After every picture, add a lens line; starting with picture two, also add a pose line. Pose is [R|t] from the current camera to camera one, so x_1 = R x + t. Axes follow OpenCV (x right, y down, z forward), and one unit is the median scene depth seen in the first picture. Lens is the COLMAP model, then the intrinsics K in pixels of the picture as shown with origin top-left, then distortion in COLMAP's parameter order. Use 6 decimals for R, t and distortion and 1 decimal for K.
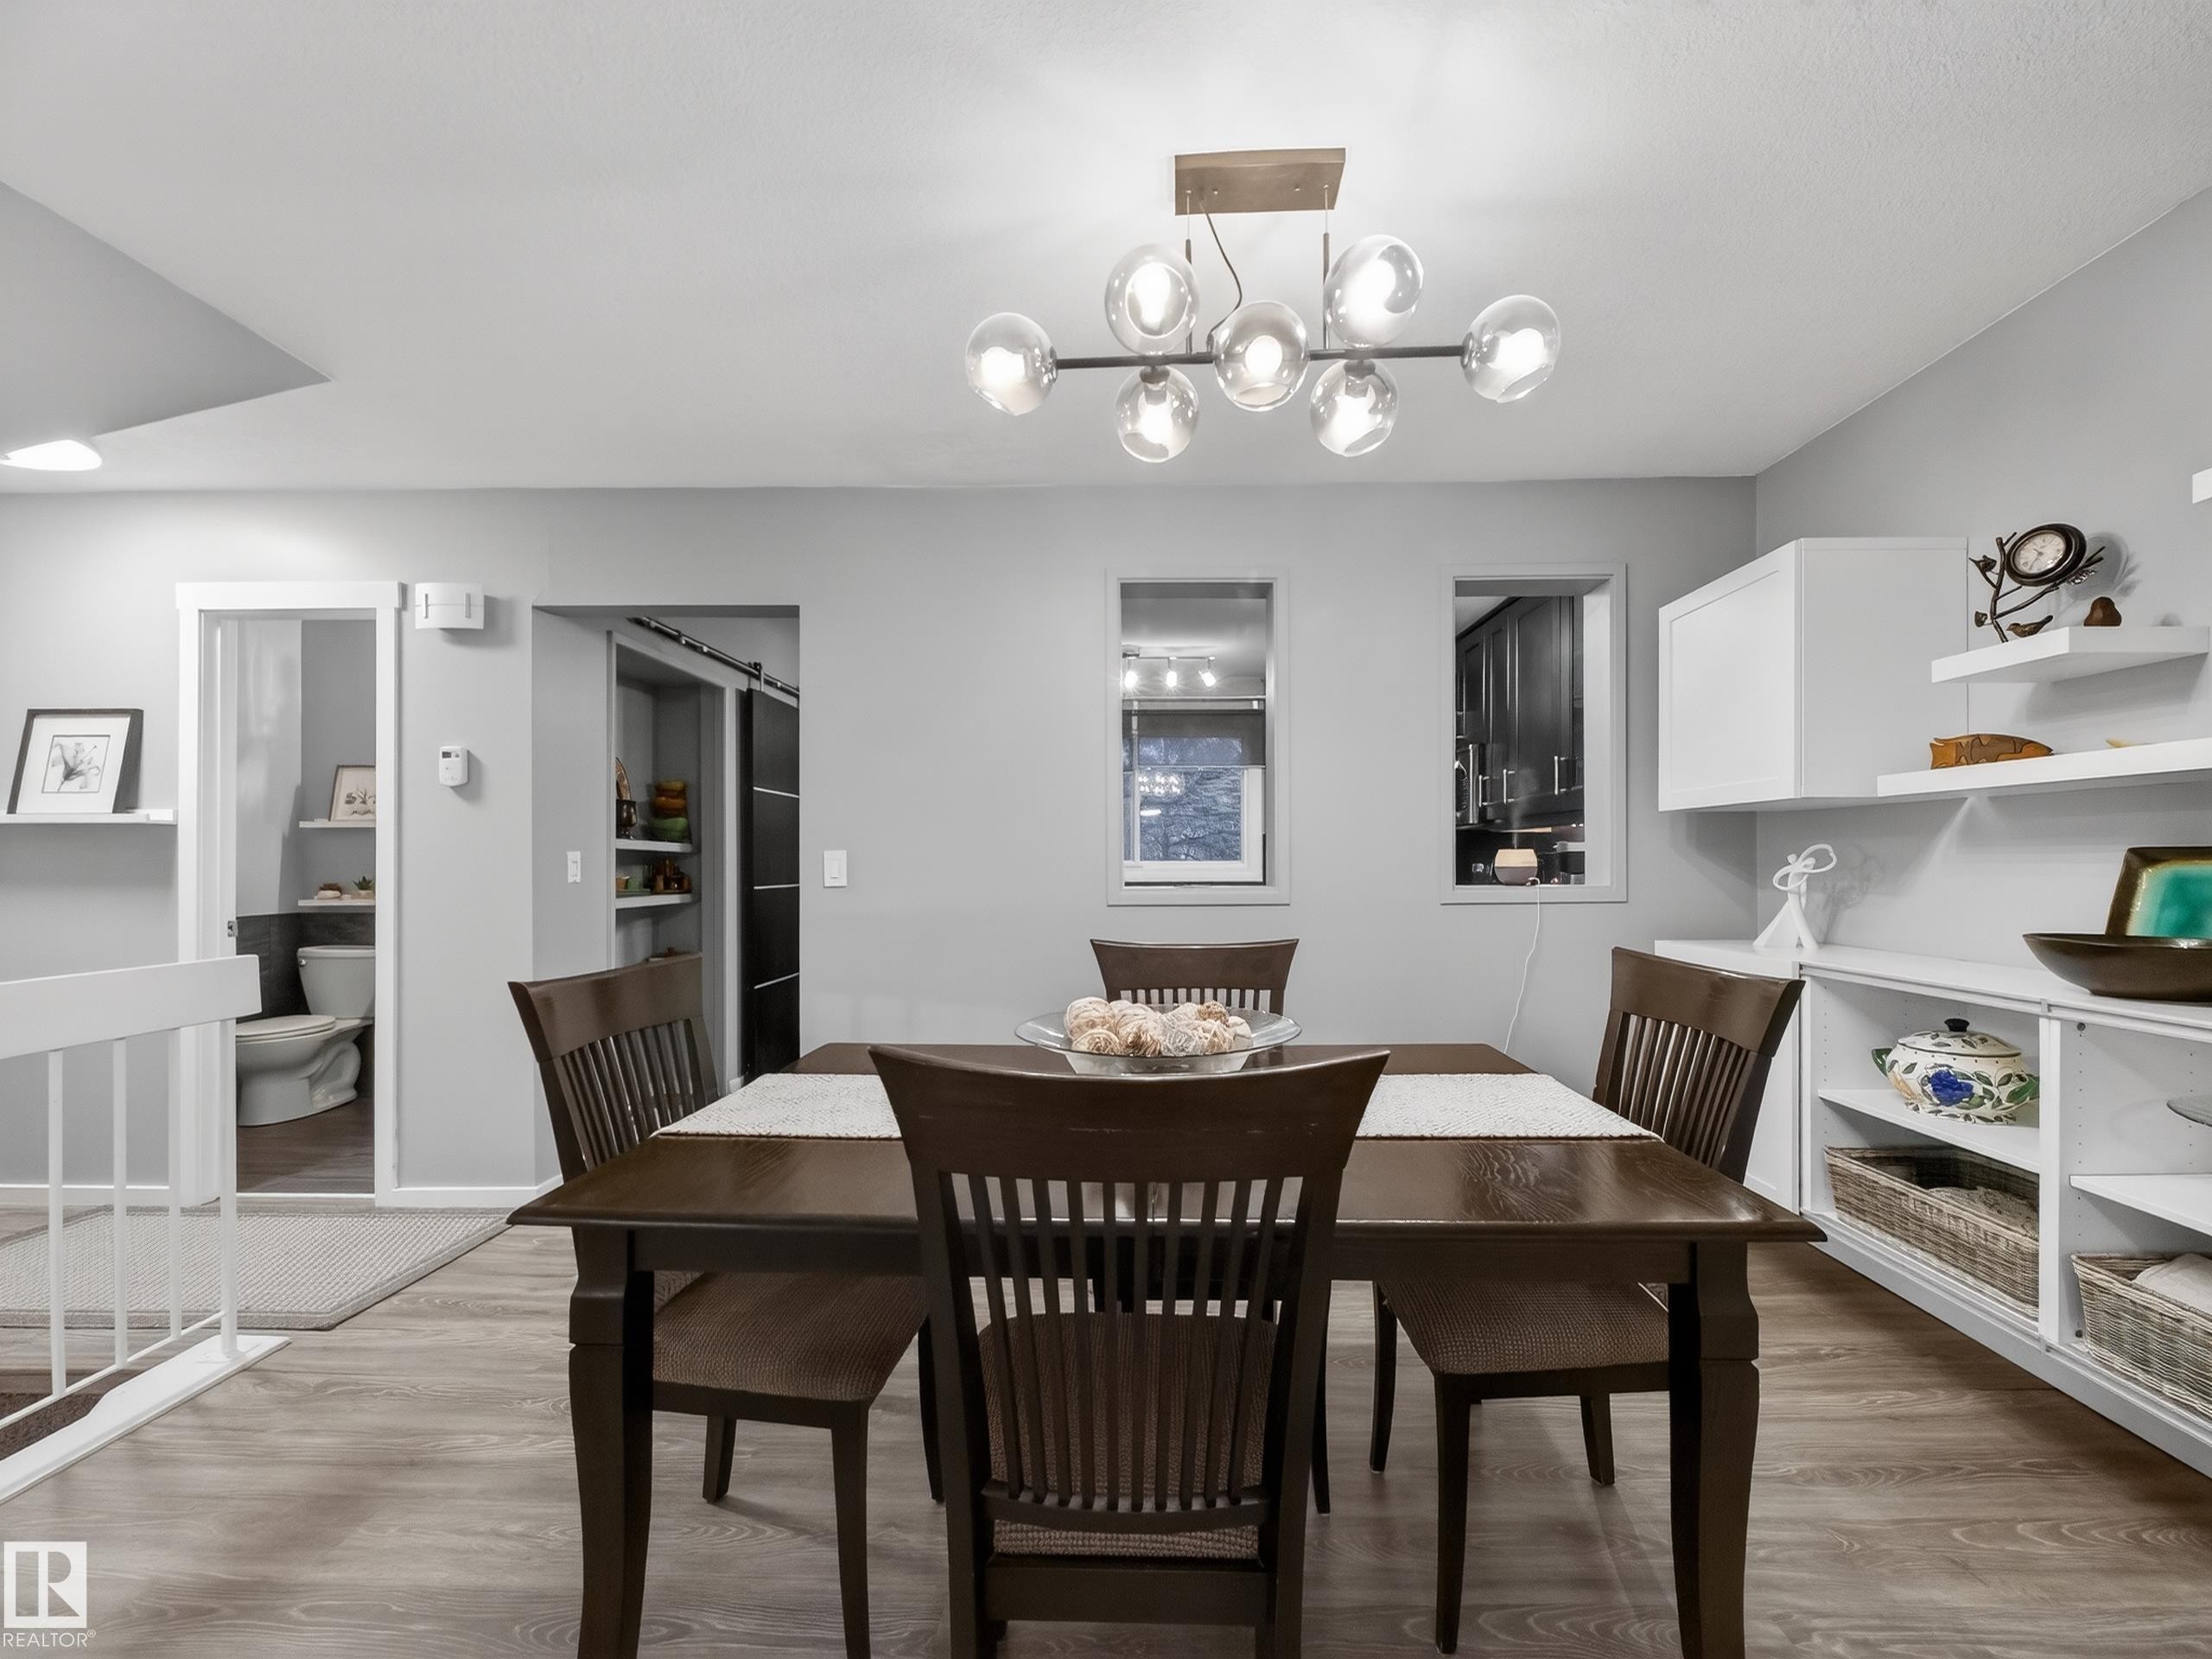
lens RADIAL K [[898.4, 0, 1127.3], [0, 898.4, 867.3], [0, 0, 1]] dist [0.000939, -0.001279]
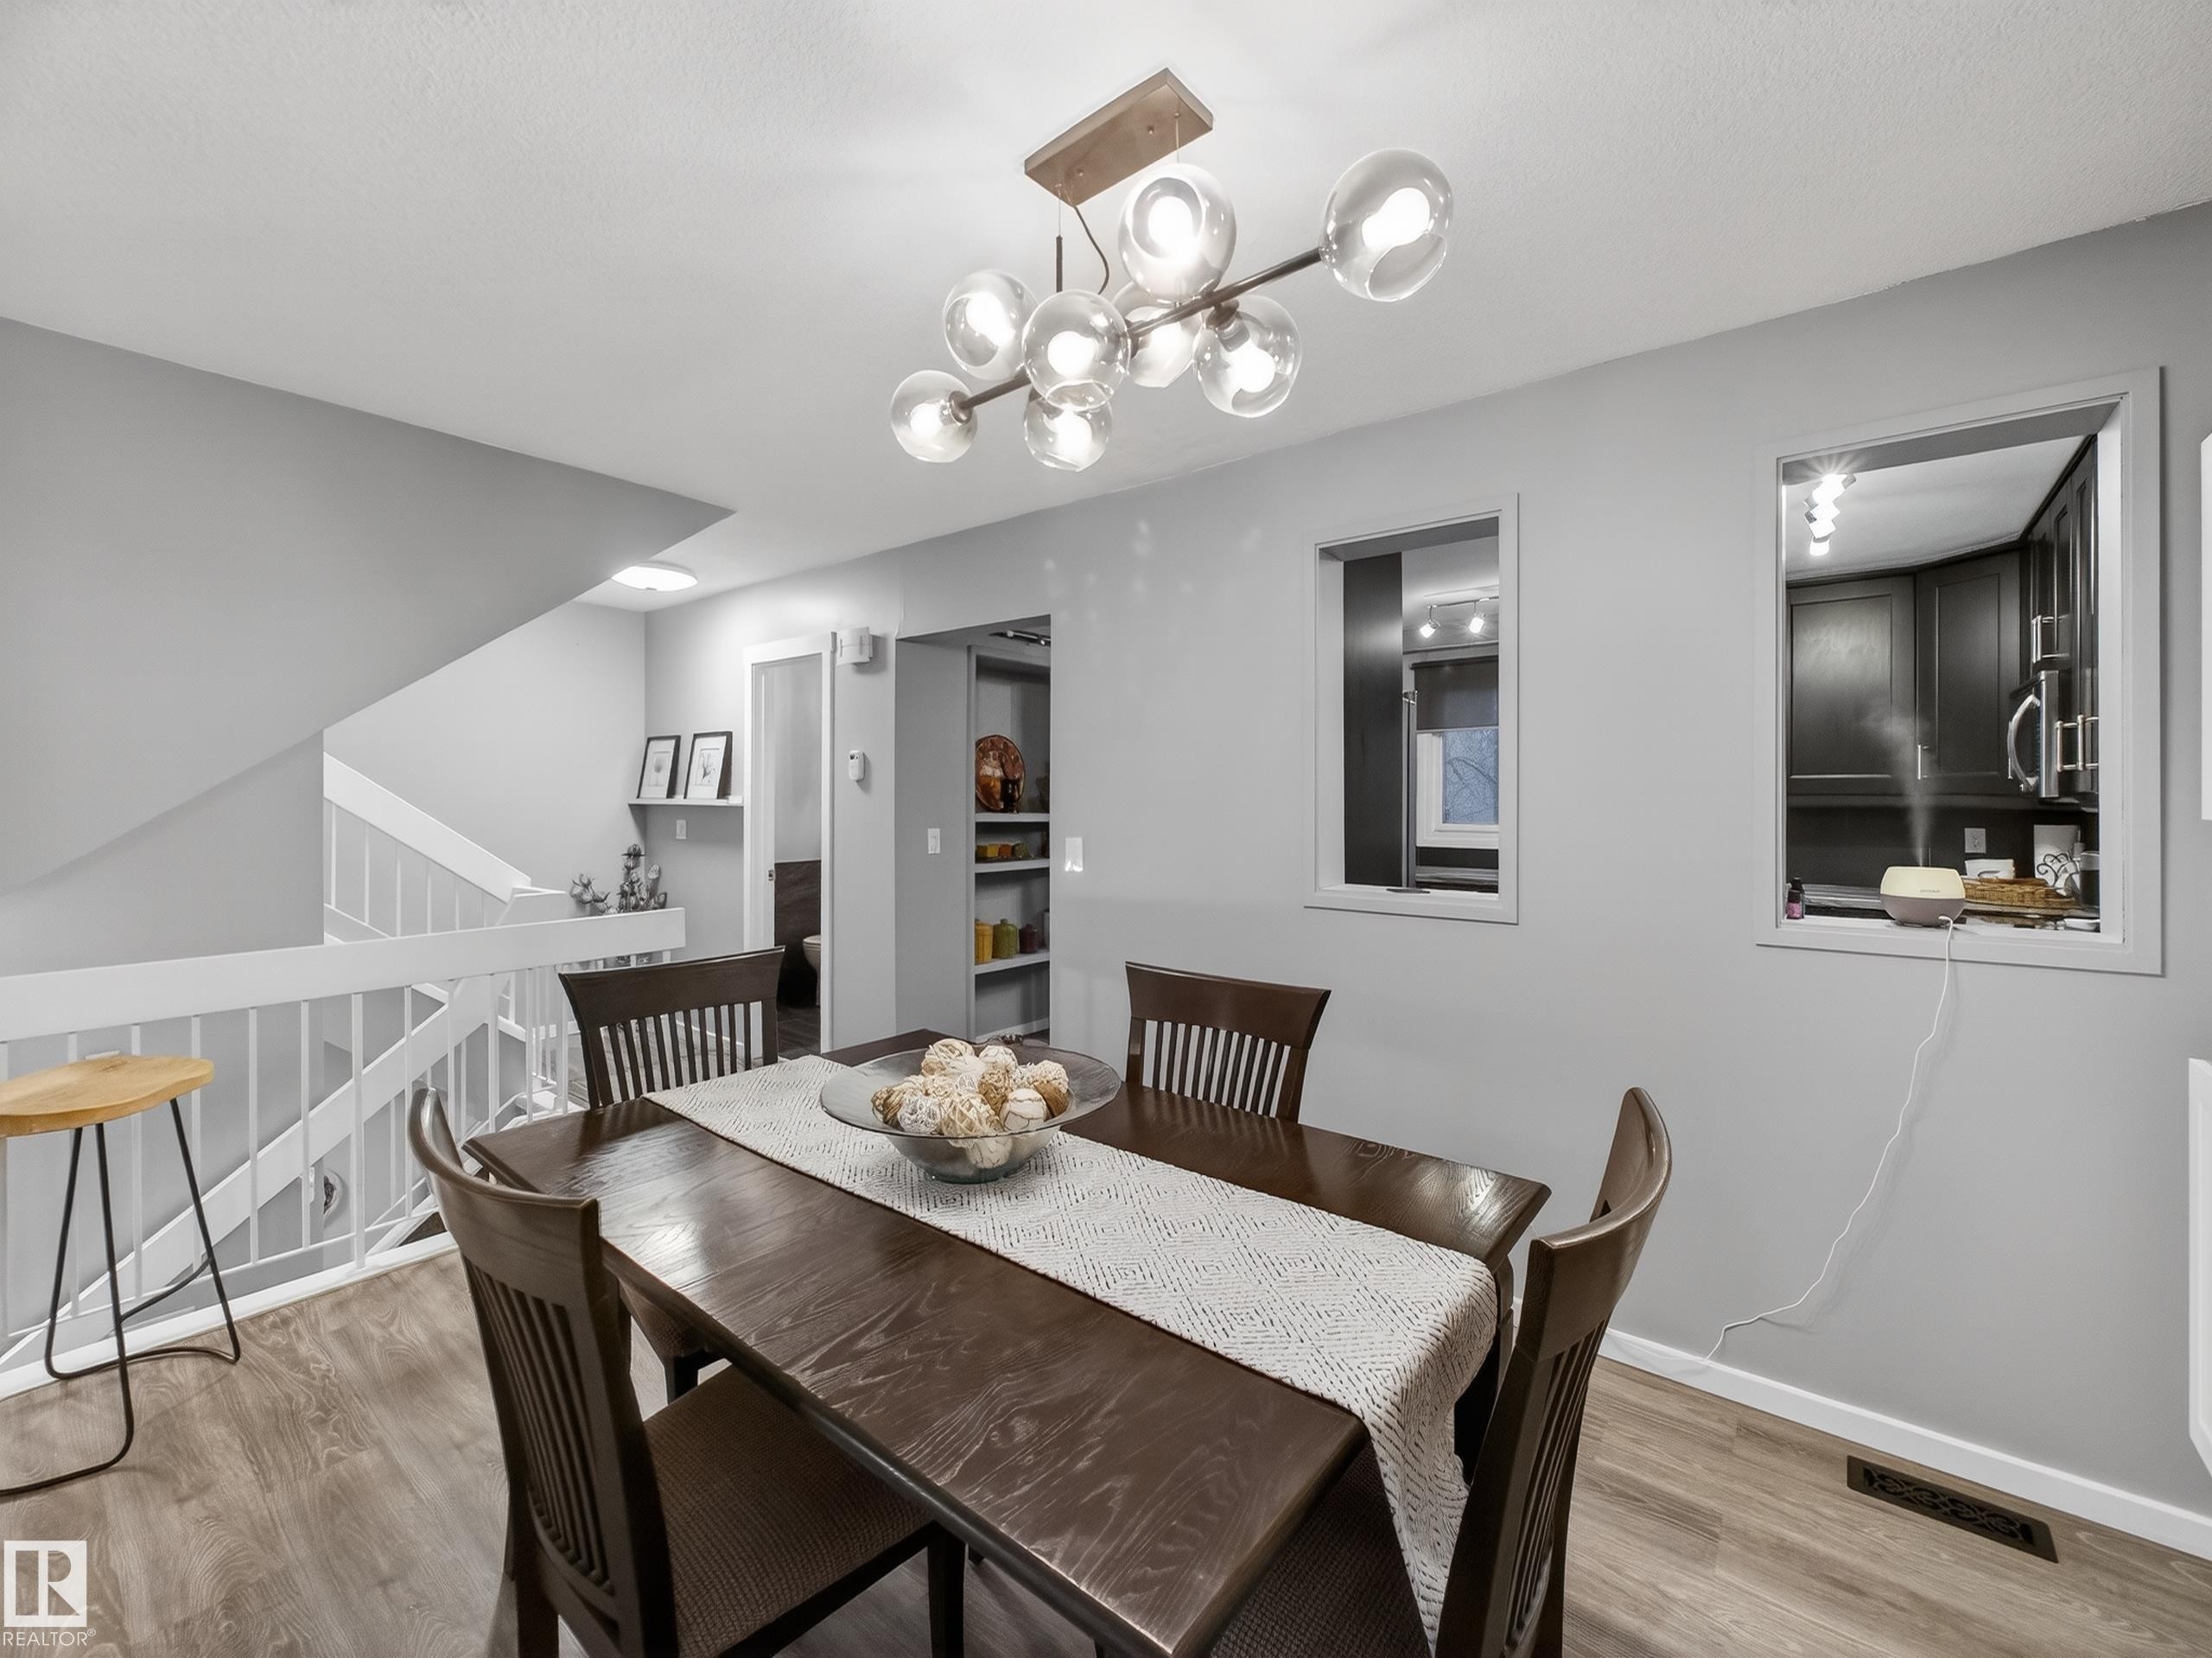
lens RADIAL K [[898.8, 0, 1101.8], [0, 898.8, 807.5], [0, 0, 1]] dist [-0.001865, -0.000454]
pose [[0.795057, 0.010779, -0.606439, 0.354741], [-0.006302, 0.999935, 0.009511, -0.064213], [0.606502, -0.003740, 0.795073, 0.155645]]
